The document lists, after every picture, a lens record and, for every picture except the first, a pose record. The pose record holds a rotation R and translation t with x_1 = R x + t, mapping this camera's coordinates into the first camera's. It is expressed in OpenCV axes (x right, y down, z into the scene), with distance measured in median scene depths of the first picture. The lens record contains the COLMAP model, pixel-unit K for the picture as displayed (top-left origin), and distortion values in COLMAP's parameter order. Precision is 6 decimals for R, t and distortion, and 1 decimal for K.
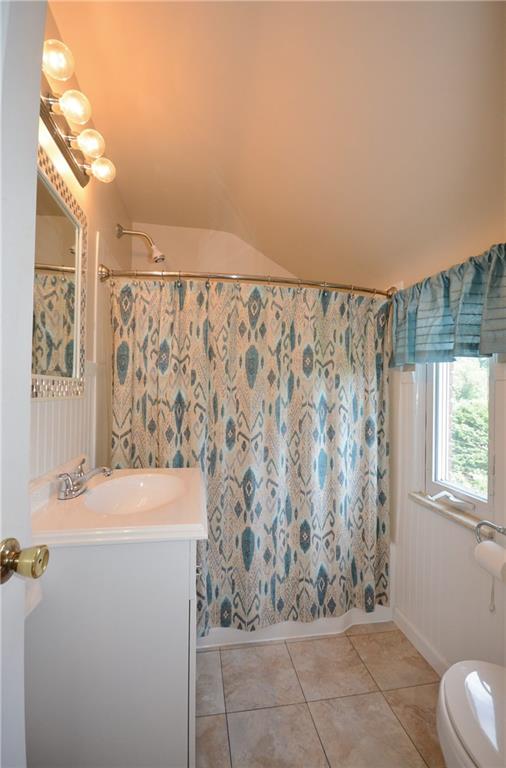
lens RADIAL K [[341.6, 0, 250.5], [0, 341.6, 384.7], [0, 0, 1]] dist [0.010222, -0.011427]
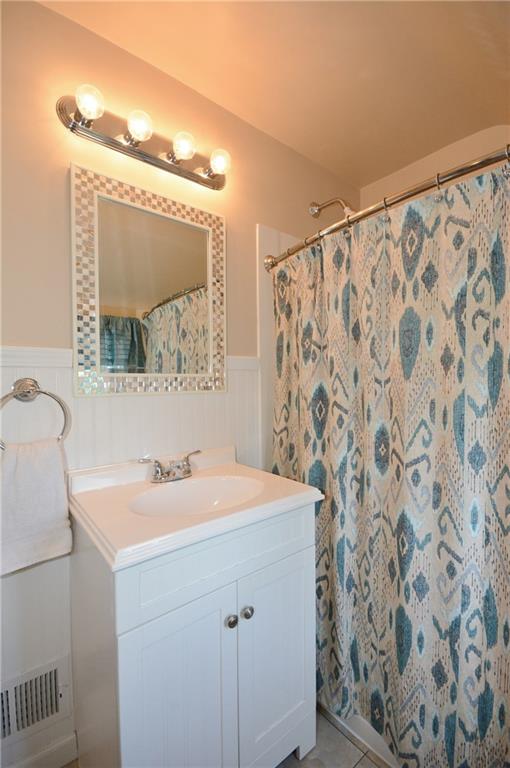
lens RADIAL K [[341.6, 0, 253.2], [0, 341.6, 384.1], [0, 0, 1]] dist [0.010222, -0.011427]
pose [[0.495924, -0.005622, -0.868348, 0.387676], [0.032455, 0.999400, 0.012065, 0.002132], [0.867759, -0.034165, 0.495809, 0.465490]]
